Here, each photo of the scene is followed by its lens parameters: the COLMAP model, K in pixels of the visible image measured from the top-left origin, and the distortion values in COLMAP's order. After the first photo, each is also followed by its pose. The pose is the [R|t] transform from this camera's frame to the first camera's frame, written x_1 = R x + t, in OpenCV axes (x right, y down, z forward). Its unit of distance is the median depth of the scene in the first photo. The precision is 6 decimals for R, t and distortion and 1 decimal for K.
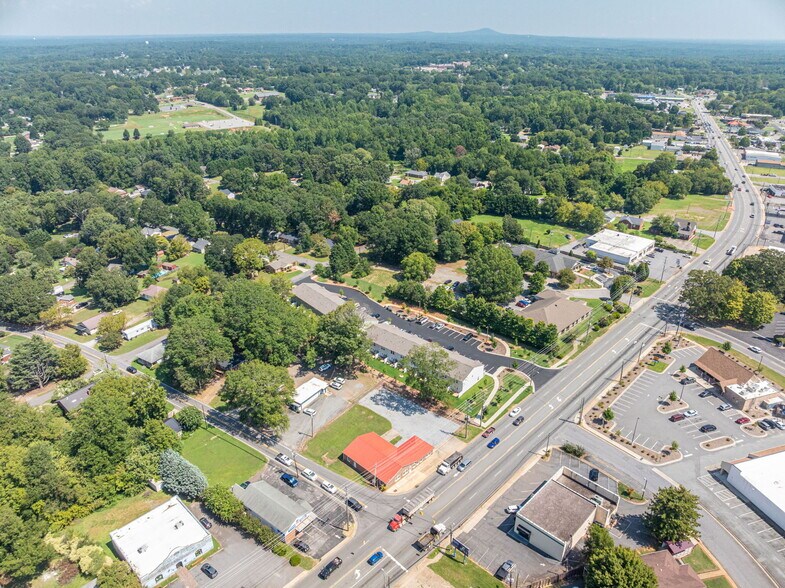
lens RADIAL K [[551.4, 0, 391.5], [0, 551.4, 293.1], [0, 0, 1]] dist [-0.042742, 0.013805]
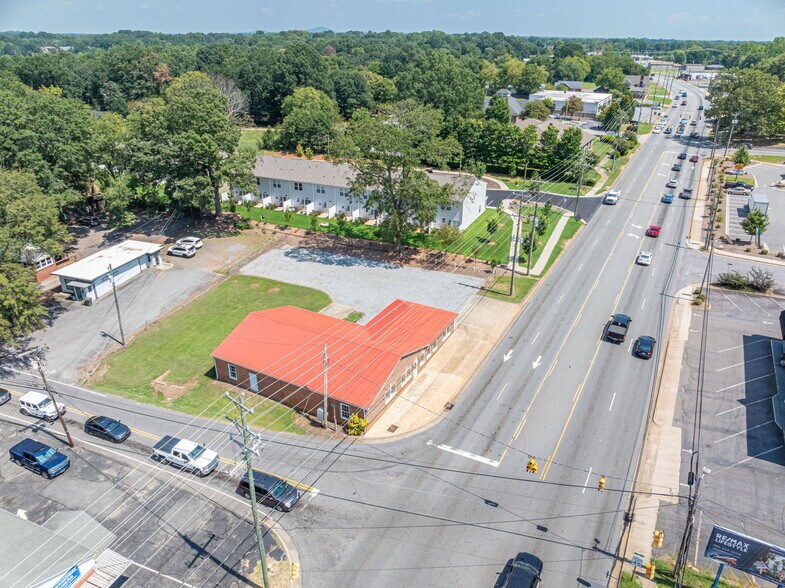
lens RADIAL K [[551.4, 0, 391.5], [0, 551.4, 295.4], [0, 0, 1]] dist [-0.042742, 0.013805]
pose [[0.963770, -0.114098, 0.241098, -0.049783], [0.114209, 0.993364, 0.013561, 0.217572], [-0.241046, 0.014466, 0.970406, 0.534798]]
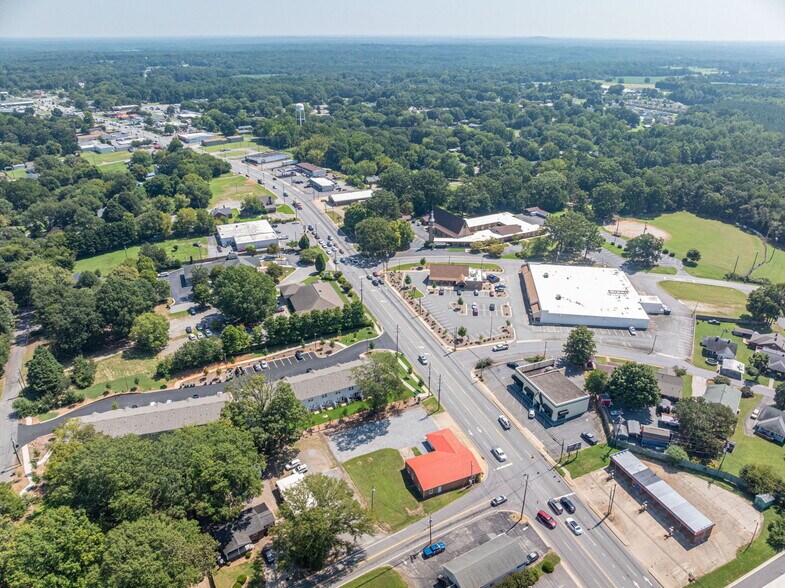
lens RADIAL K [[551.4, 0, 392.4], [0, 551.4, 294.2], [0, 0, 1]] dist [-0.042742, 0.013805]
pose [[0.394087, -0.401383, 0.826793, -0.613823], [0.396252, 0.885893, 0.241203, -0.203040], [-0.829265, 0.232563, 0.508168, 0.417817]]
